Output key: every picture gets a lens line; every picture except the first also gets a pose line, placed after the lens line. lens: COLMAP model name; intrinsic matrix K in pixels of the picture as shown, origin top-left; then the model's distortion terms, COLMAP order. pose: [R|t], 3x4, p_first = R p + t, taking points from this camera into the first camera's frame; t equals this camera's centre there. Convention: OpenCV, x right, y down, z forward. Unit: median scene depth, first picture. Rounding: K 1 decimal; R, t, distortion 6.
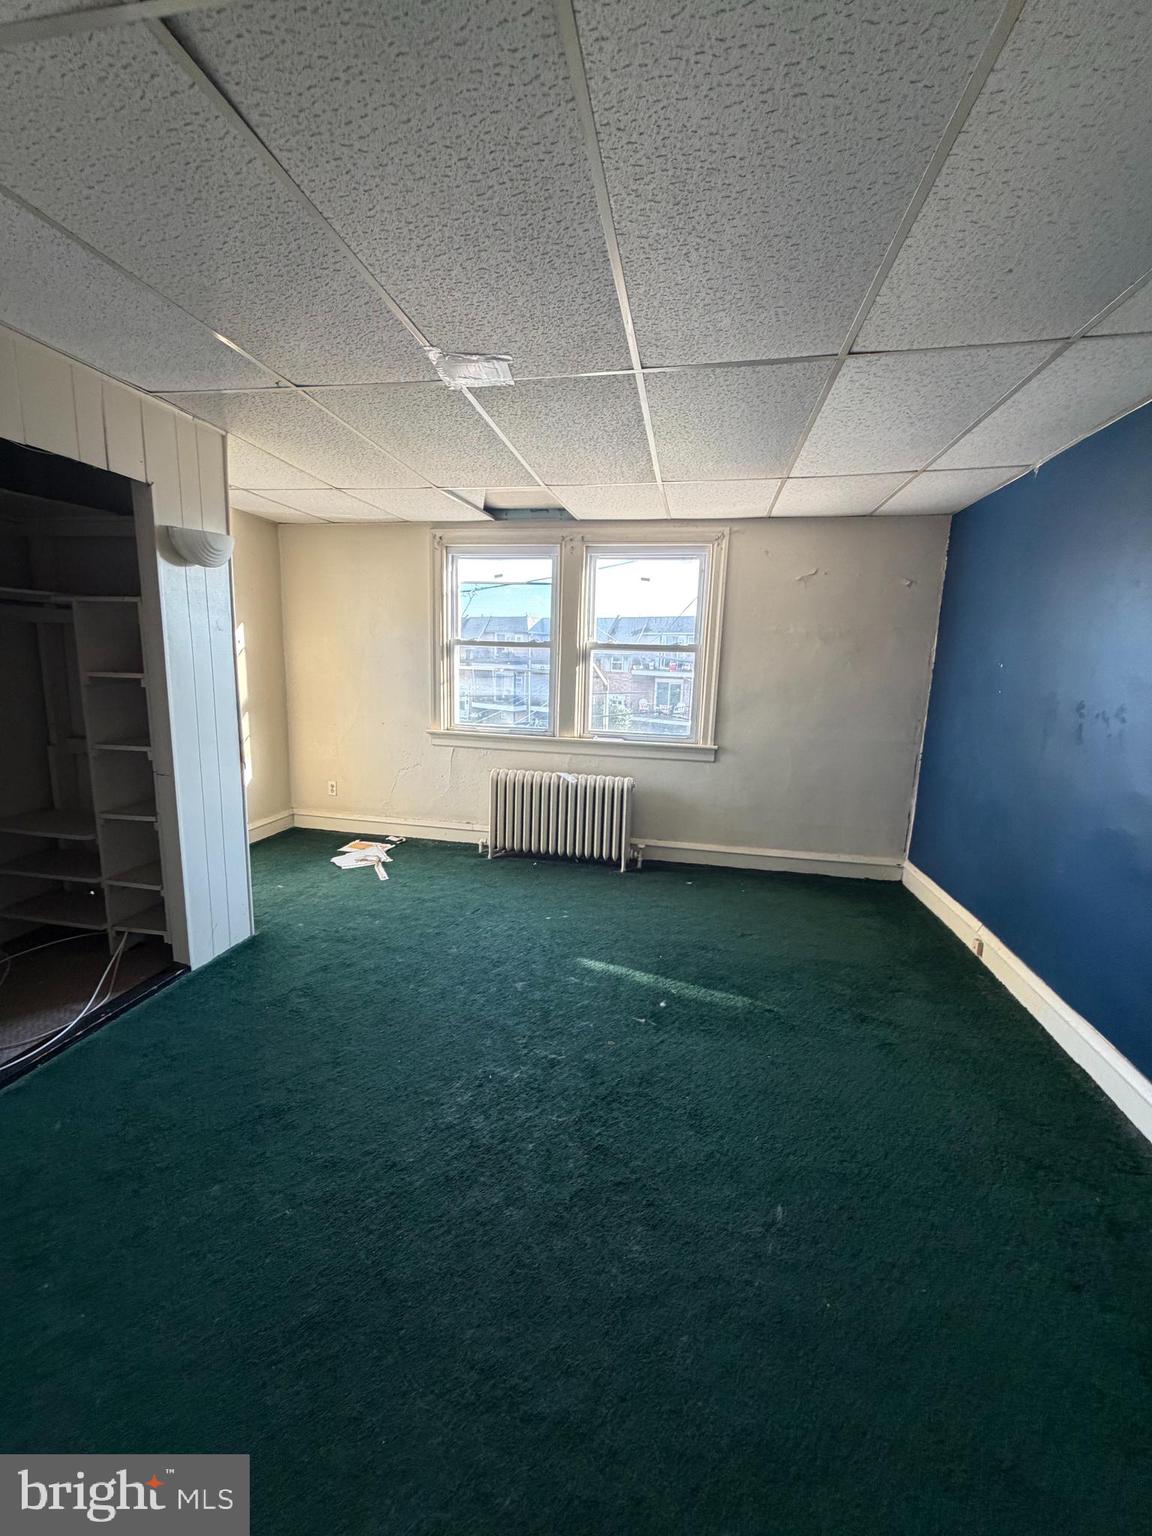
lens RADIAL K [[625.1, 0, 576.0], [0, 625.1, 765.8], [0, 0, 1]] dist [0.009002, 0.000009]
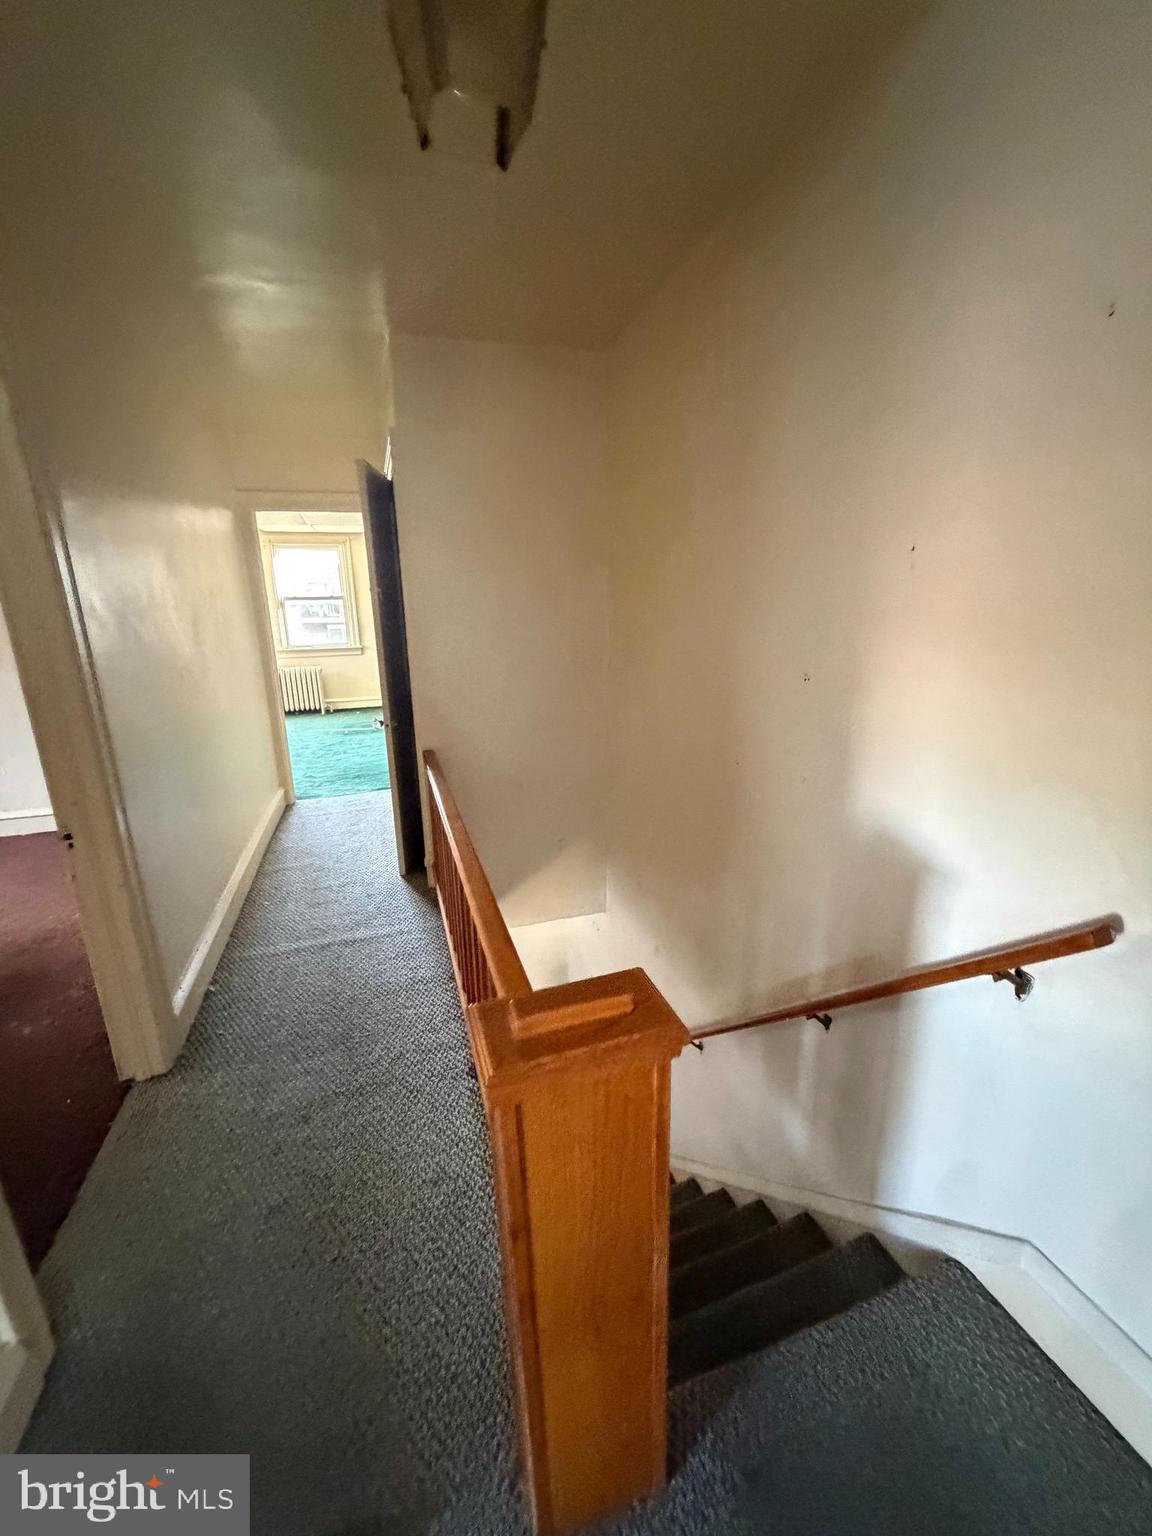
lens RADIAL K [[625.1, 0, 576.0], [0, 625.1, 765.8], [0, 0, 1]] dist [0.009002, 0.000009]
pose [[0.877882, -0.170005, 0.447684, -0.208298], [0.130743, 0.984434, 0.117453, 0.305242], [-0.460683, -0.044579, 0.886445, -1.695888]]
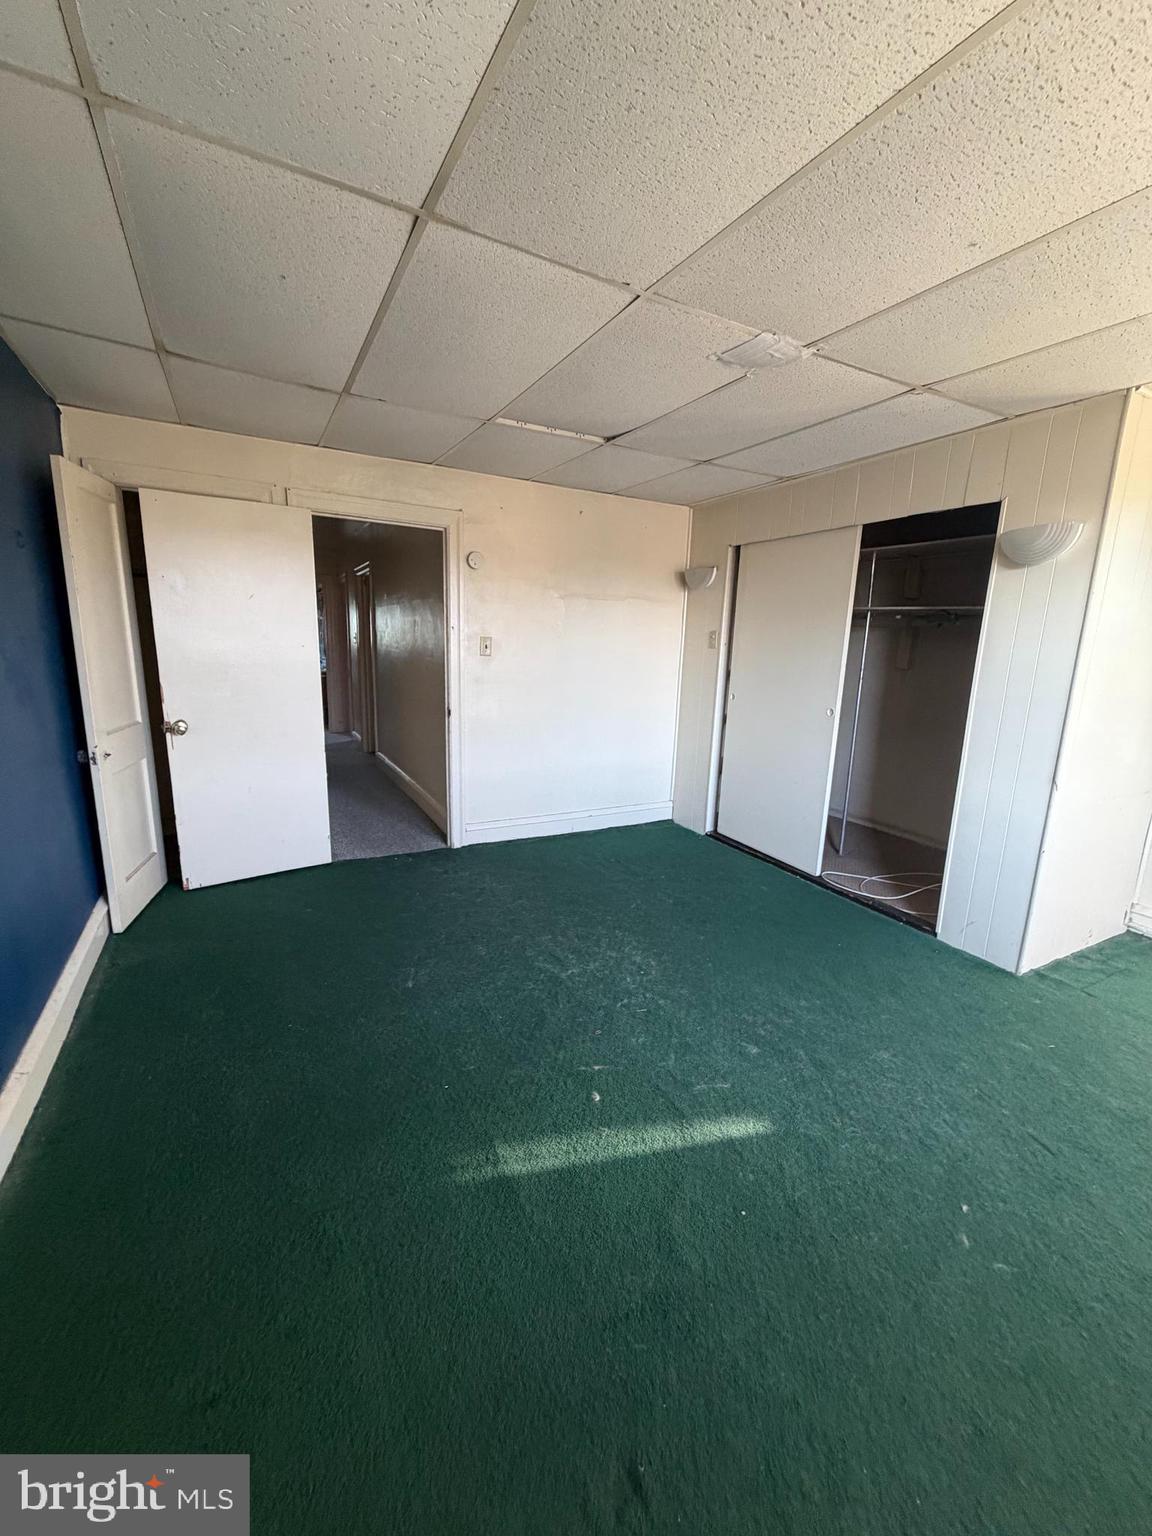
lens RADIAL K [[625.1, 0, 576.0], [0, 625.1, 765.8], [0, 0, 1]] dist [0.009002, 0.000009]
pose [[-0.770054, 0.080074, -0.632933, 0.549425], [-0.162156, 0.934945, 0.315568, -0.204302], [0.617026, 0.345639, -0.706974, 1.263531]]
